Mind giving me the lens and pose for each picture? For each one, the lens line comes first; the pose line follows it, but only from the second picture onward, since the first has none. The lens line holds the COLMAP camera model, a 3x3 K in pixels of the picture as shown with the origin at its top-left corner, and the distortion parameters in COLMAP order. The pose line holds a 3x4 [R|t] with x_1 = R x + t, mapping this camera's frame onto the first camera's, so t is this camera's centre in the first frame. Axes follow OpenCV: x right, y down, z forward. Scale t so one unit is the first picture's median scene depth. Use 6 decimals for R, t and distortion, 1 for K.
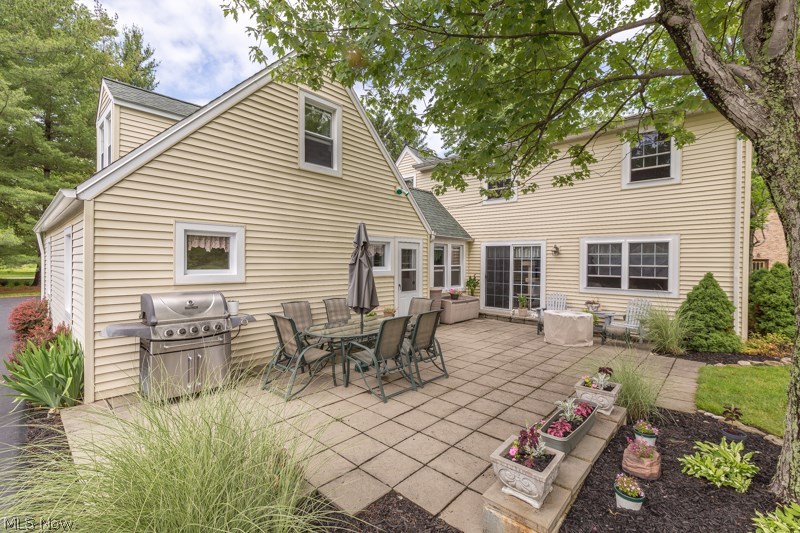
lens RADIAL K [[389.6, 0, 401.8], [0, 389.6, 270.4], [0, 0, 1]] dist [-0.034454, 0.000887]
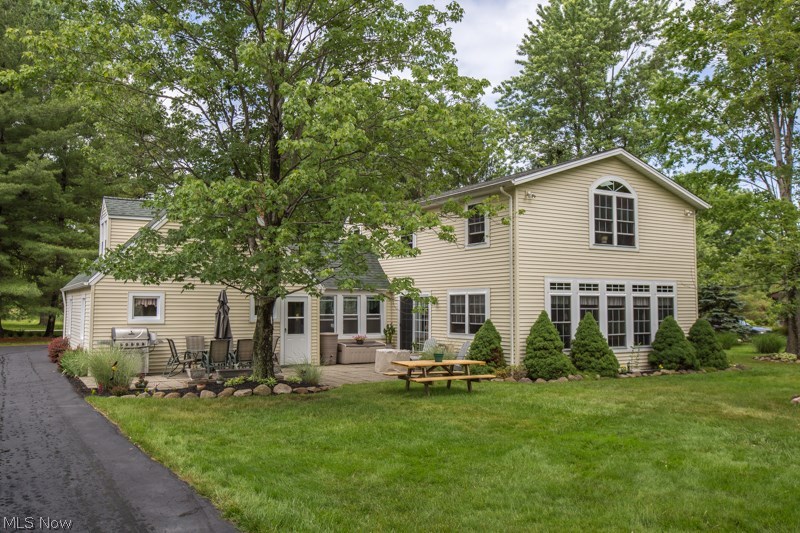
lens RADIAL K [[688.4, 0, 392.6], [0, 688.4, 262.6], [0, 0, 1]] dist [-0.066376, 0.002630]
pose [[0.960960, -0.025721, -0.275489, 1.019041], [0.000383, 0.995793, -0.091634, 0.026759], [0.276687, 0.087951, 0.956927, -1.208563]]
